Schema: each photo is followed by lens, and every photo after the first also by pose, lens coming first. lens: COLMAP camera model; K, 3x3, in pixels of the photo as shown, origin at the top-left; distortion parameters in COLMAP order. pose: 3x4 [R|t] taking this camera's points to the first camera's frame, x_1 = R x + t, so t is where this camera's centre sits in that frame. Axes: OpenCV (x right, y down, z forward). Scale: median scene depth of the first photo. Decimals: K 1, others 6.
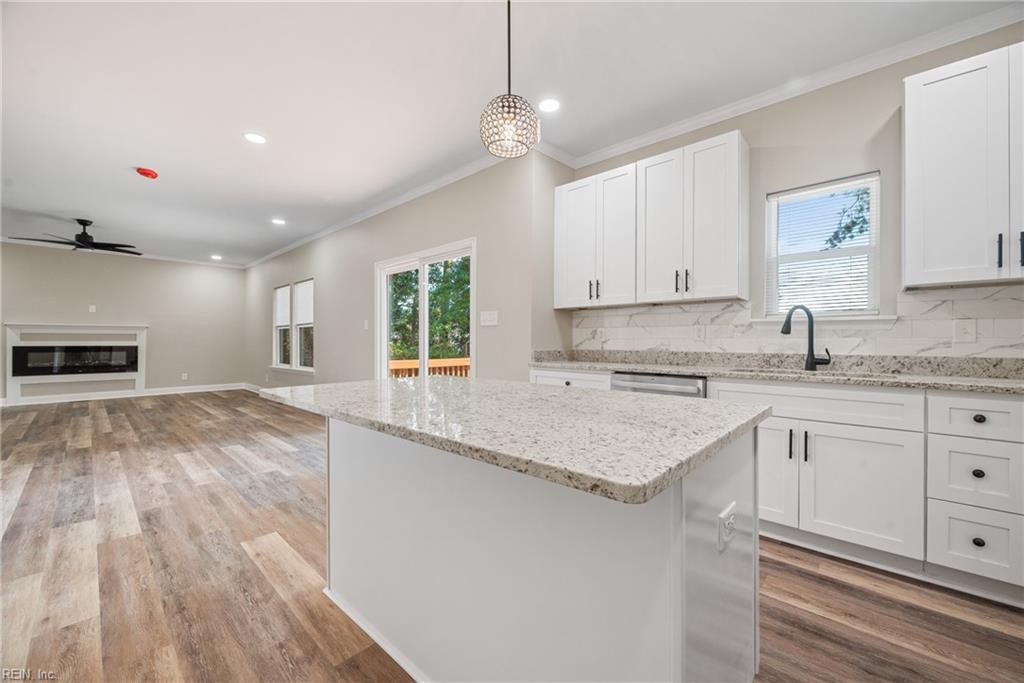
lens RADIAL K [[404.2, 0, 515.8], [0, 404.2, 345.2], [0, 0, 1]] dist [-0.001844, 0.000275]
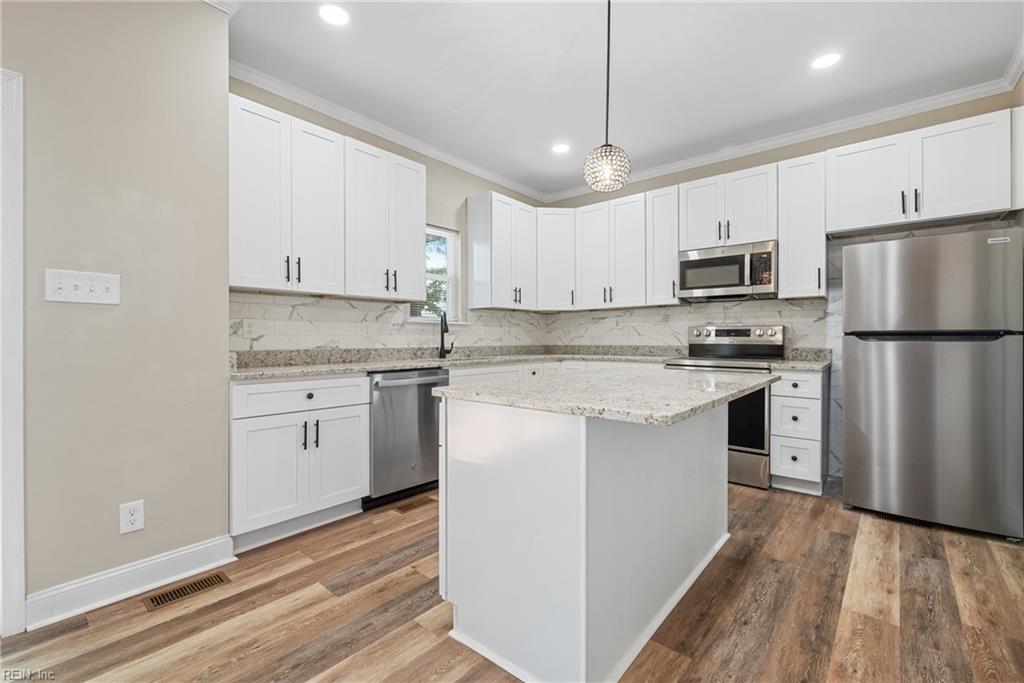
lens RADIAL K [[447.6, 0, 516.4], [0, 447.6, 341.1], [0, 0, 1]] dist [-0.006076, -0.000257]
pose [[-0.042746, -0.004103, 0.999078, -0.387575], [0.015939, 0.999862, 0.004788, -0.000592], [-0.998959, 0.016129, -0.042674, 0.371868]]
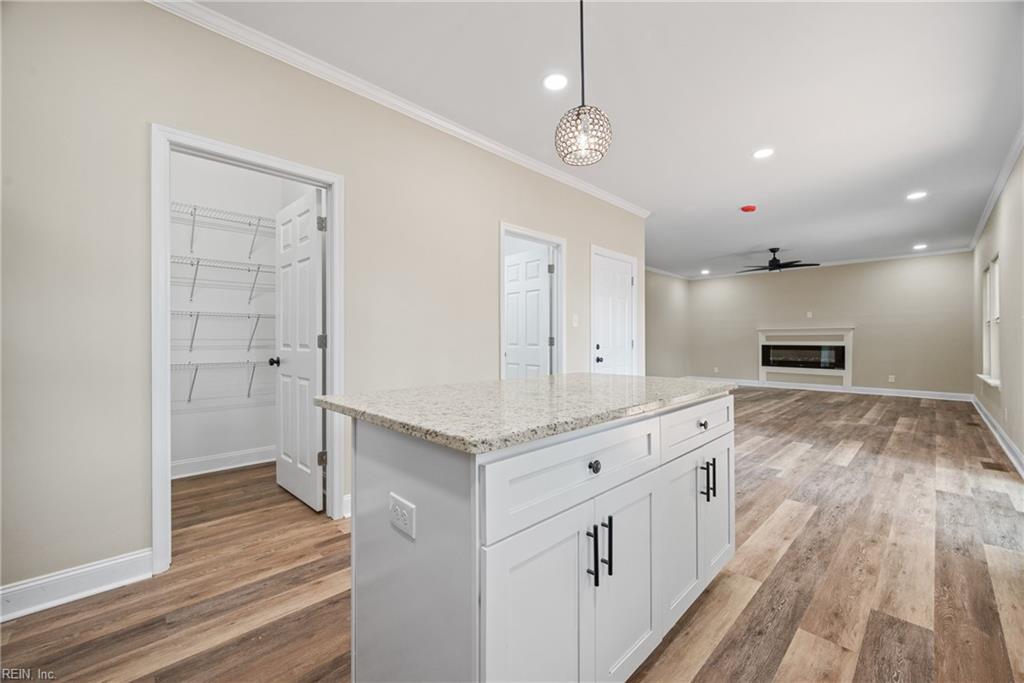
lens RADIAL K [[404.2, 0, 510.7], [0, 404.2, 330.4], [0, 0, 1]] dist [-0.001844, 0.000275]
pose [[-0.068941, -0.026146, -0.997278, 0.285670], [-0.012782, 0.999598, -0.025323, -0.001317], [0.997539, 0.011001, -0.069247, 0.246580]]
